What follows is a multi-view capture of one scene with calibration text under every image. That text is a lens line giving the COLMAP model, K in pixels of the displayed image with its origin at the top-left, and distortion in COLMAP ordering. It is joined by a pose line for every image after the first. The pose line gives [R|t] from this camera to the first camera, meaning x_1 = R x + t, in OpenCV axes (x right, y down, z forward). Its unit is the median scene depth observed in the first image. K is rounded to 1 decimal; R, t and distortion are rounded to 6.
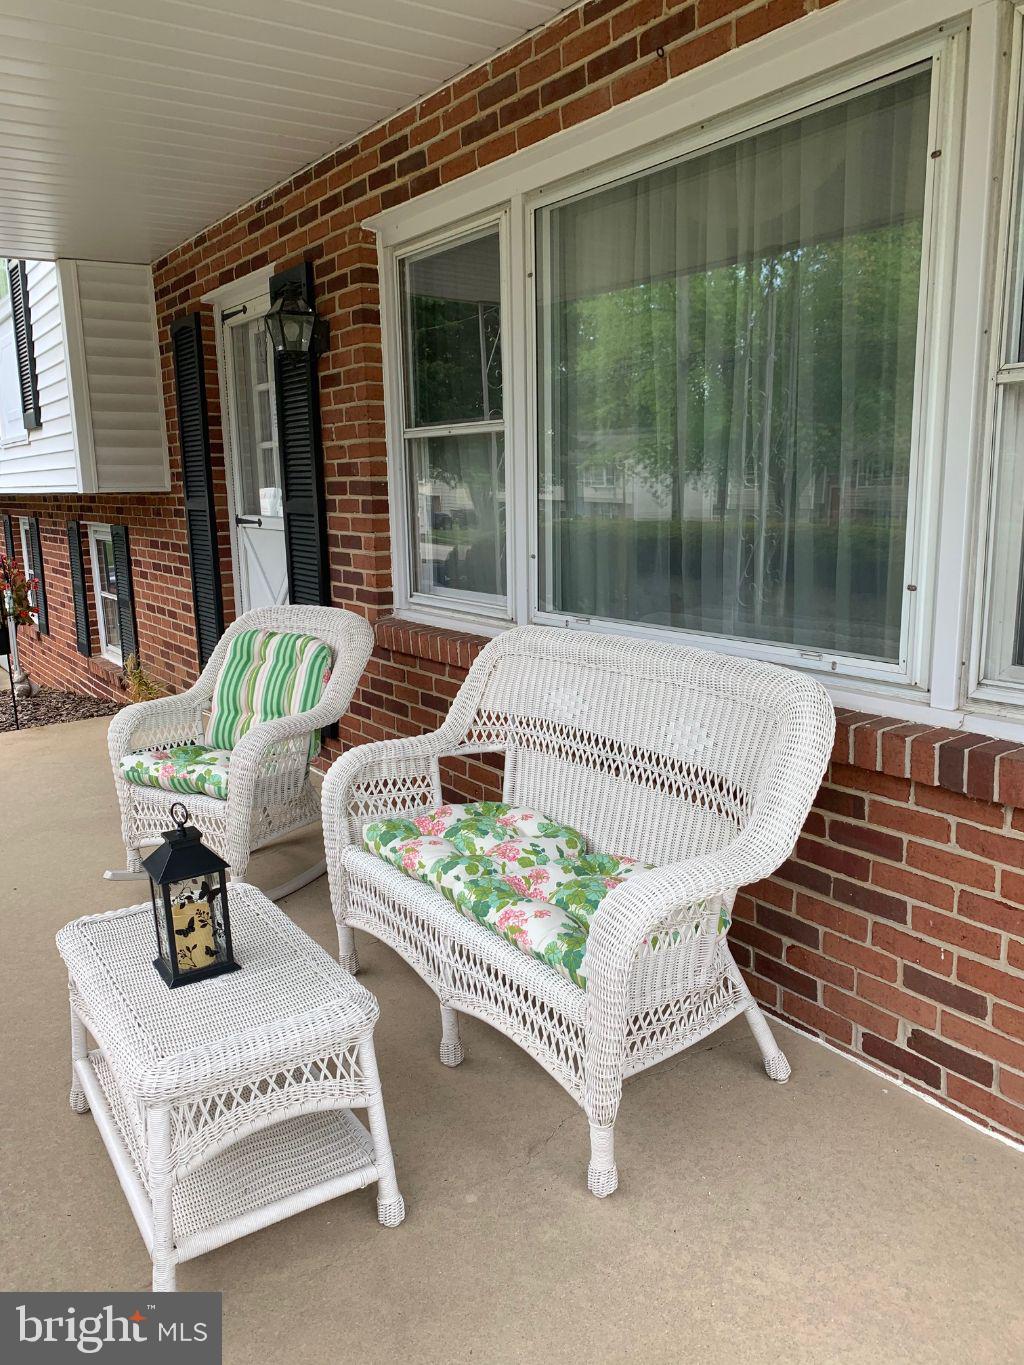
lens RADIAL K [[1055.3, 0, 518.8], [0, 1055.3, 676.4], [0, 0, 1]] dist [-0.000268, -0.006499]
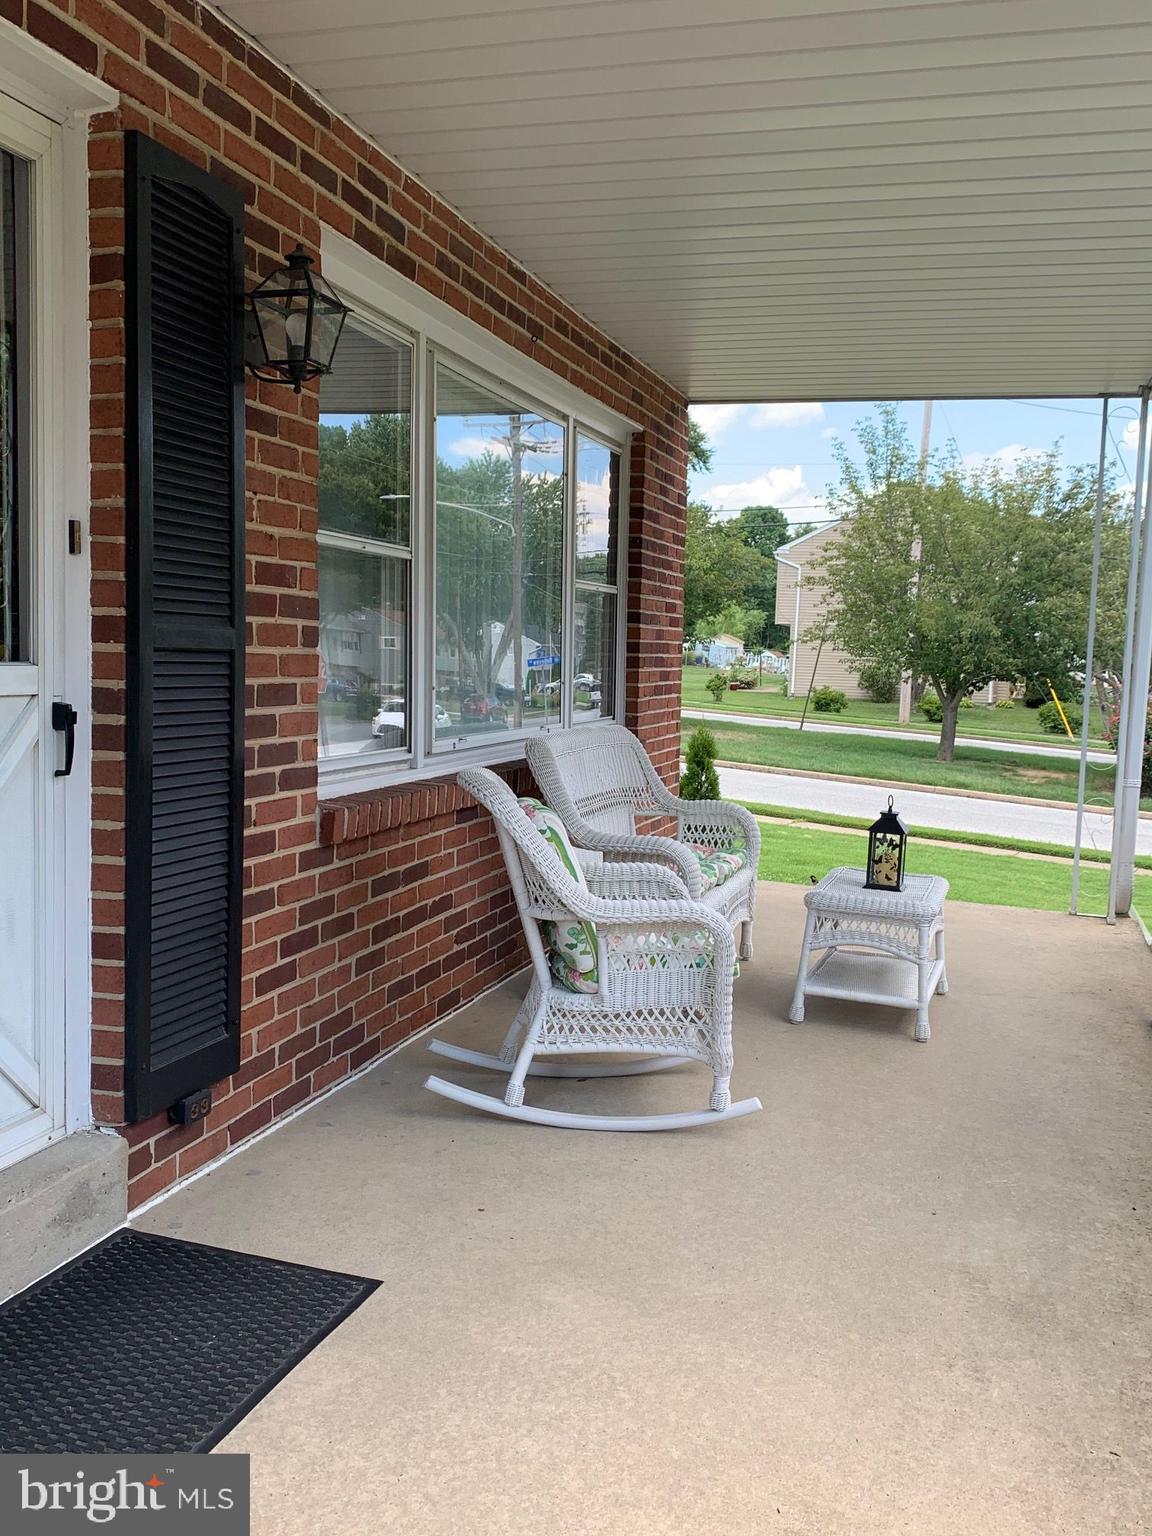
lens RADIAL K [[1187.5, 0, 583.6], [0, 1187.5, 761.1], [0, 0, 1]] dist [-0.000268, -0.006499]
pose [[-0.580547, -0.066720, 0.811488, -0.840200], [0.142798, 0.972847, 0.182146, -0.195359], [-0.801607, 0.221623, -0.555256, 1.286791]]
